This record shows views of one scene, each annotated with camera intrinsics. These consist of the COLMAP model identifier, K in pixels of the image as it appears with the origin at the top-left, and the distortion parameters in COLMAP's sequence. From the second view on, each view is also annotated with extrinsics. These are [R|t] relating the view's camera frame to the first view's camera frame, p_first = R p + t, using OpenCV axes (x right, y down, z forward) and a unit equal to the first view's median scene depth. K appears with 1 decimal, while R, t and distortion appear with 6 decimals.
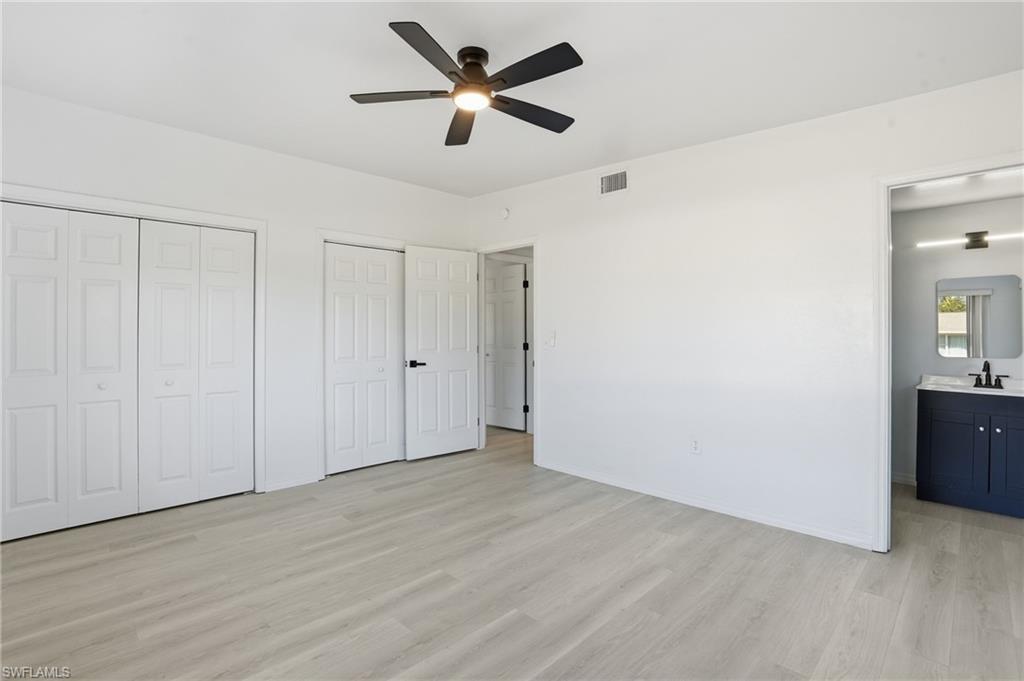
lens RADIAL K [[475.8, 0, 508.9], [0, 475.8, 334.1], [0, 0, 1]] dist [-0.062169, 0.021224]
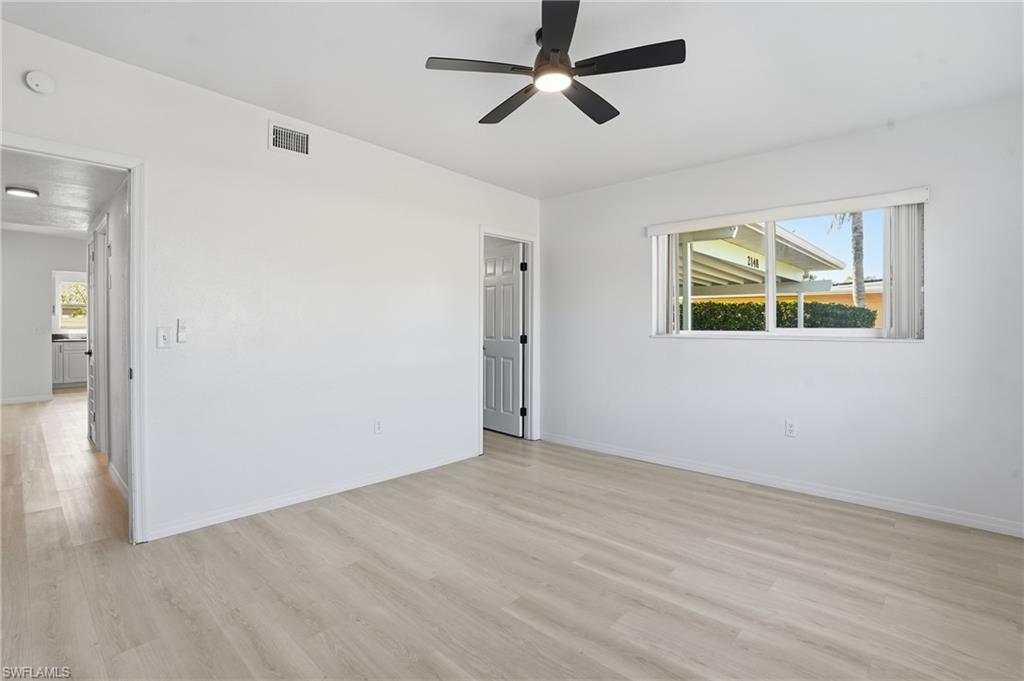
lens RADIAL K [[475.8, 0, 508.9], [0, 475.8, 334.1], [0, 0, 1]] dist [-0.062169, 0.021224]
pose [[-0.024719, -0.020579, 0.999483, -0.925301], [-0.004065, 0.999782, 0.020485, 0.002792], [-0.999686, -0.003557, -0.024797, 0.974112]]
